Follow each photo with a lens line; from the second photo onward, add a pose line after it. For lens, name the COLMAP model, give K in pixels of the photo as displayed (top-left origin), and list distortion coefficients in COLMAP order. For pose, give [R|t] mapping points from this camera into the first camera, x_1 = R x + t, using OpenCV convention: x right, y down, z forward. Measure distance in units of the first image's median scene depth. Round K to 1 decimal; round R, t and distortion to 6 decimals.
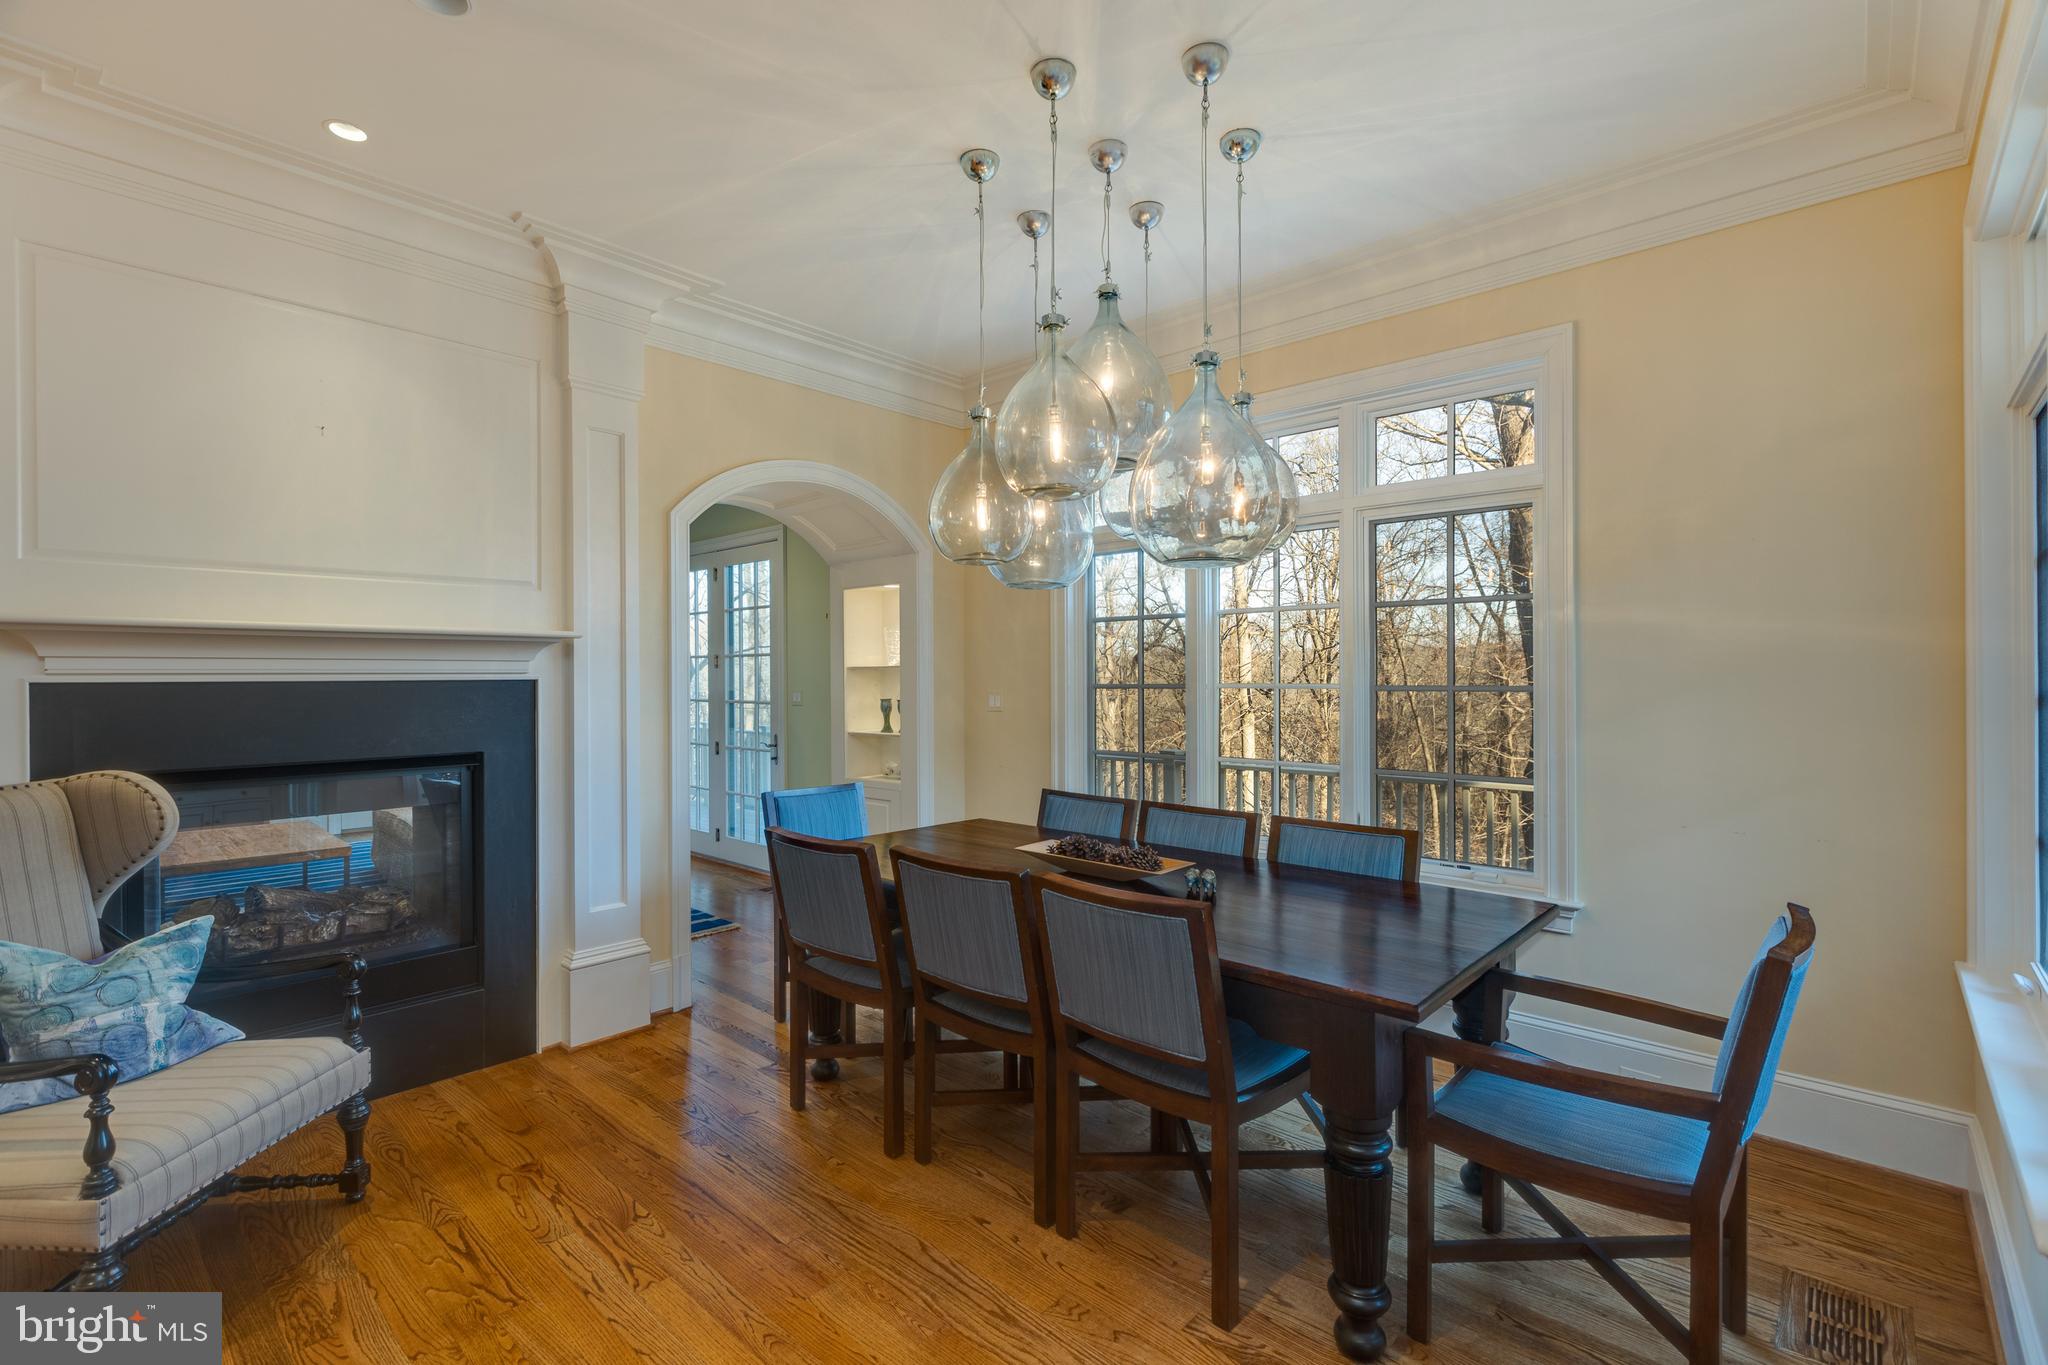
lens RADIAL K [[906.5, 0, 1026.9], [0, 906.5, 673.3], [0, 0, 1]] dist [0.003003, -0.000855]
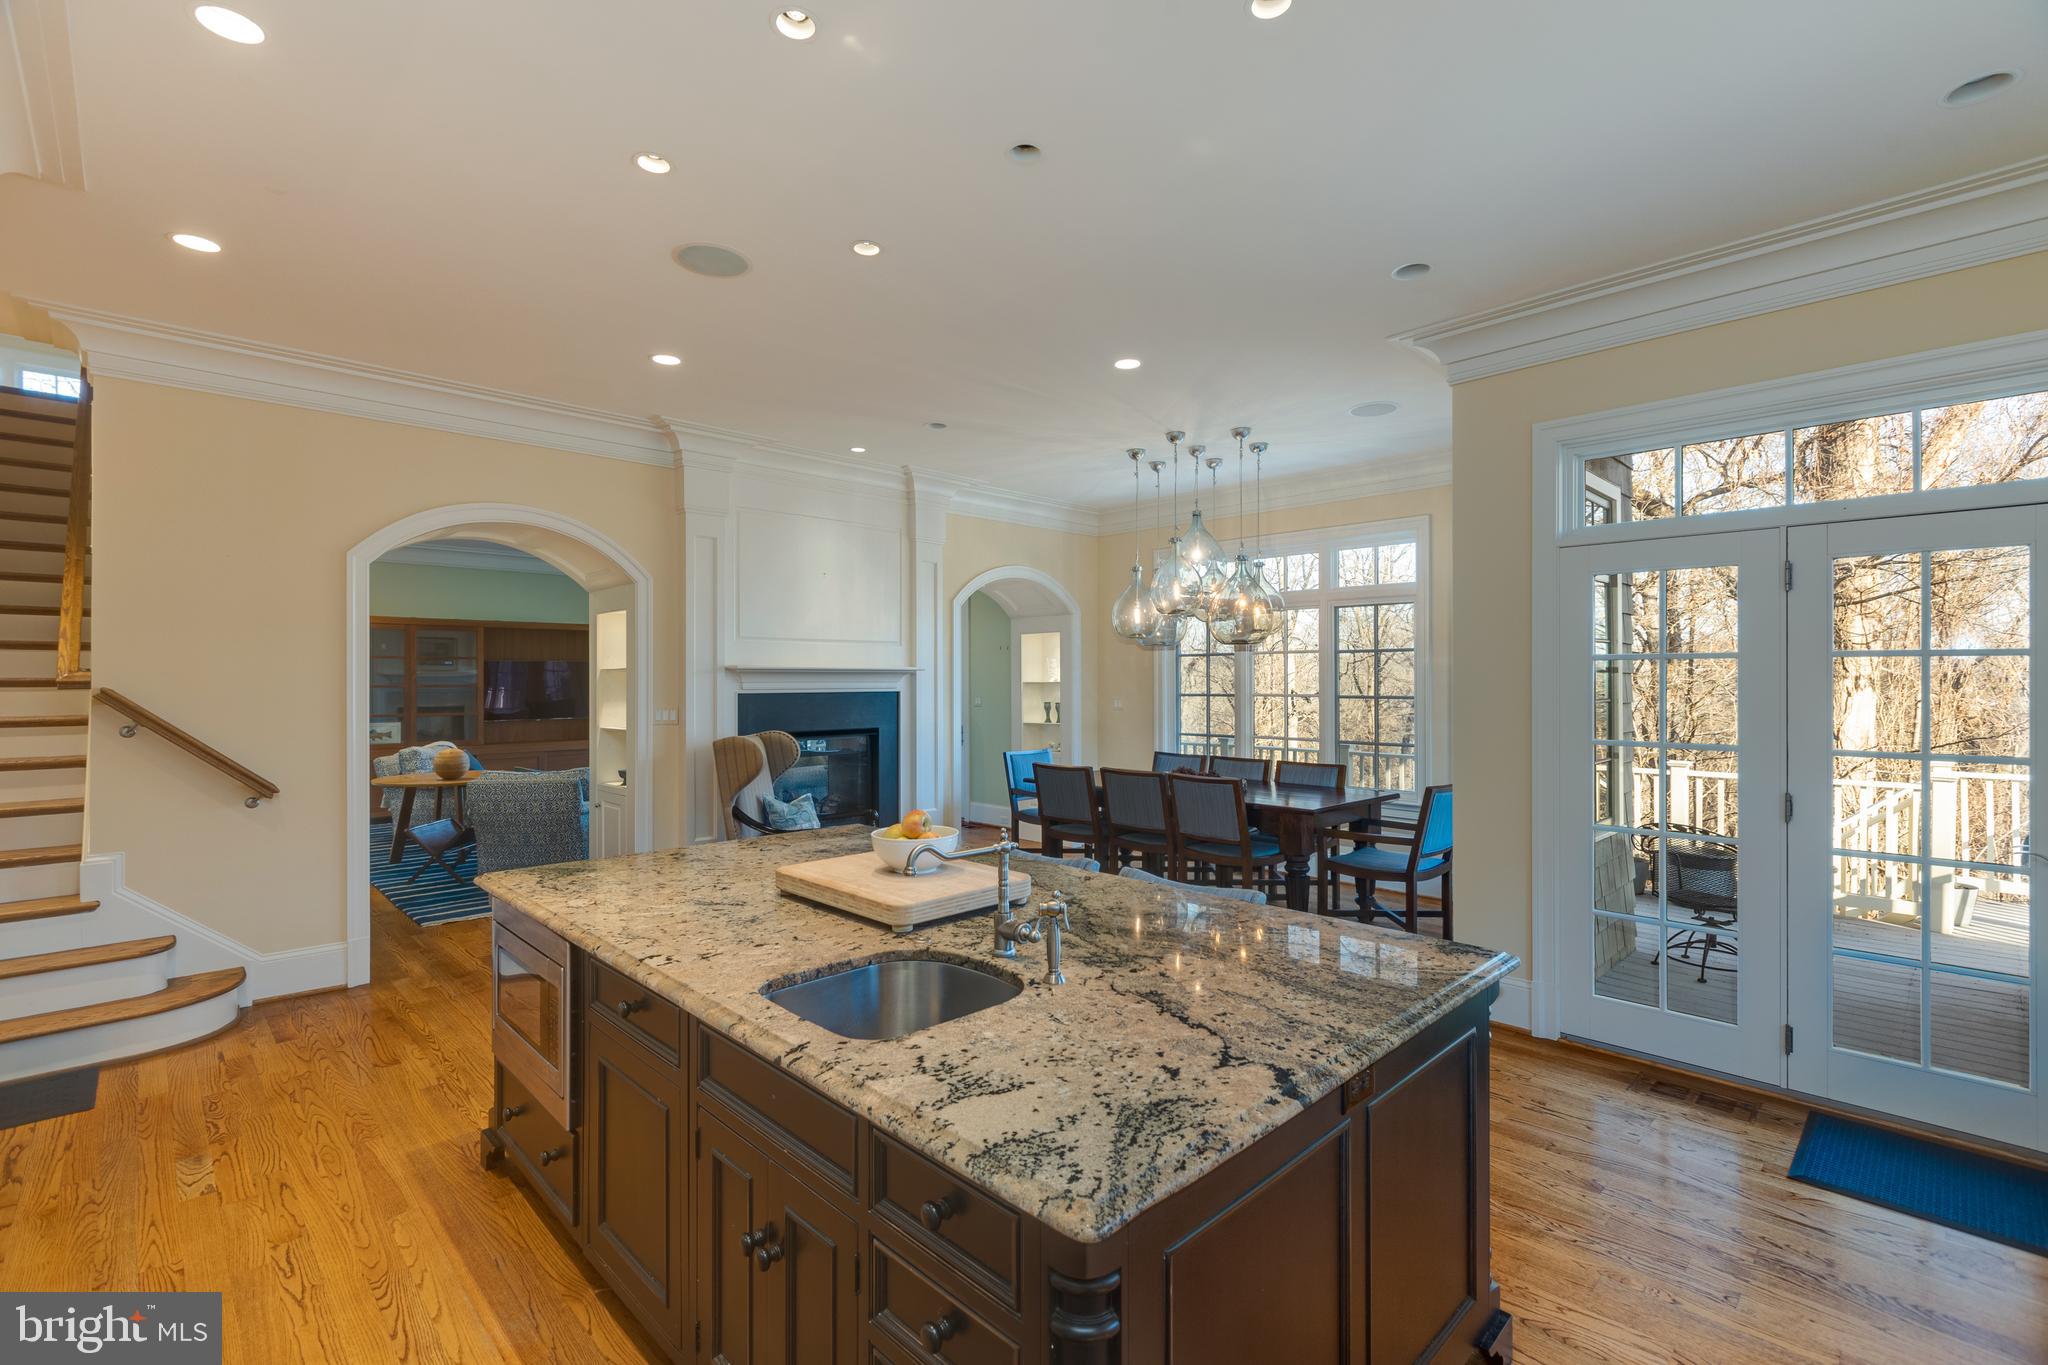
lens RADIAL K [[906.5, 0, 1027.1], [0, 906.5, 671.8], [0, 0, 1]] dist [0.003003, -0.000855]
pose [[0.998443, 0.001195, -0.055772, -0.155025], [-0.001574, 0.999976, -0.006749, -0.022492], [0.055762, 0.006826, 0.998421, -0.943192]]
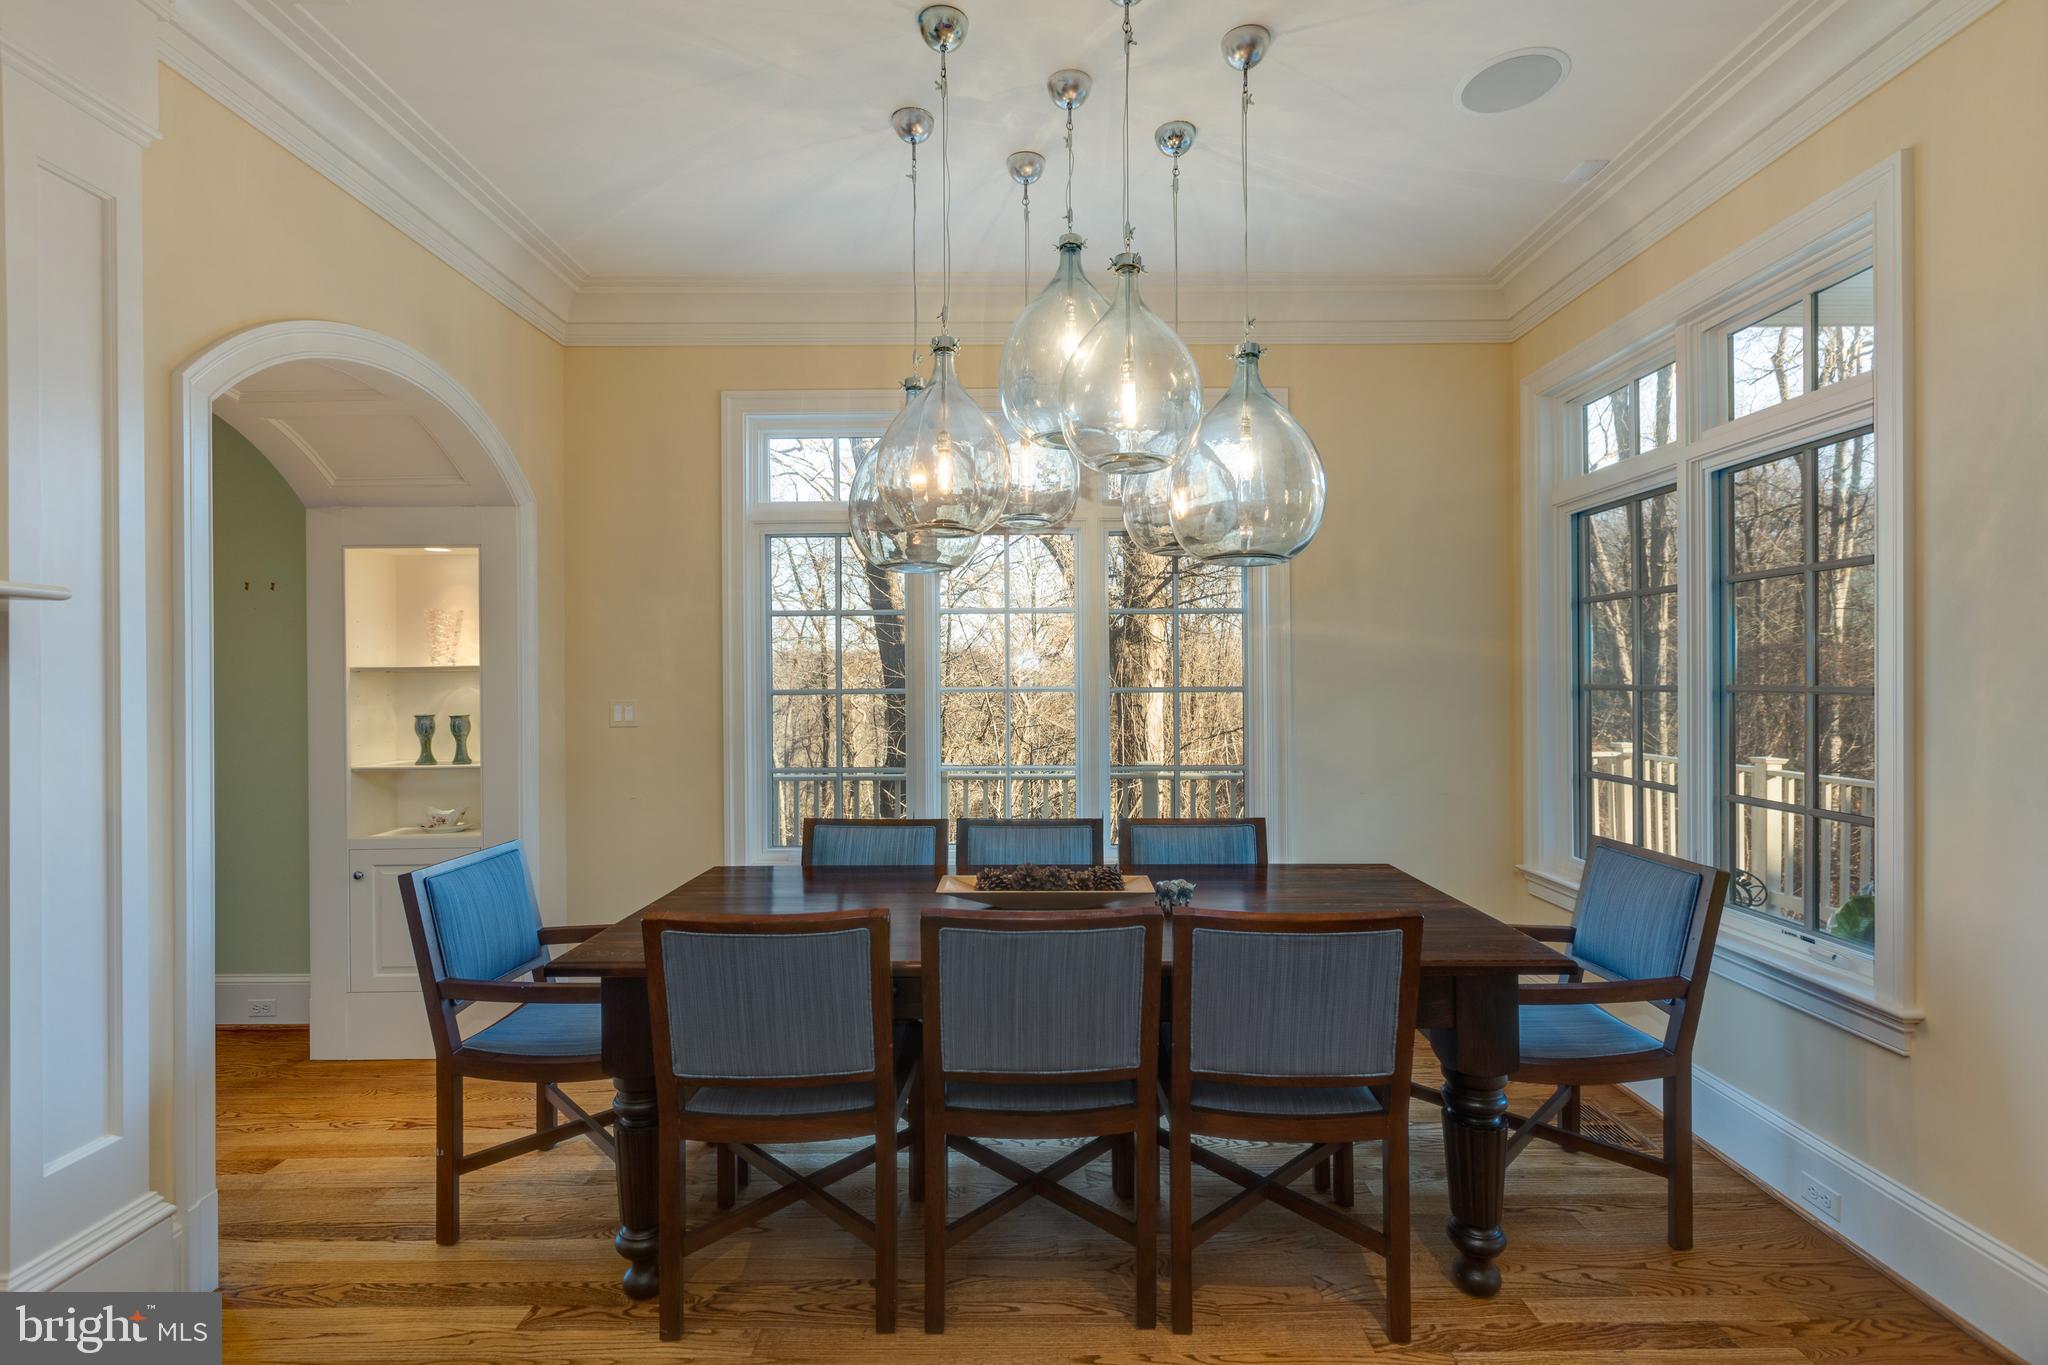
lens RADIAL K [[906.5, 0, 1028.4], [0, 906.5, 680.6], [0, 0, 1]] dist [0.003003, -0.000855]
pose [[0.734863, 0.000634, 0.678215, -0.432001], [0.000546, 0.999999, -0.001526, 0.005988], [-0.678215, 0.001492, 0.734862, 0.306793]]
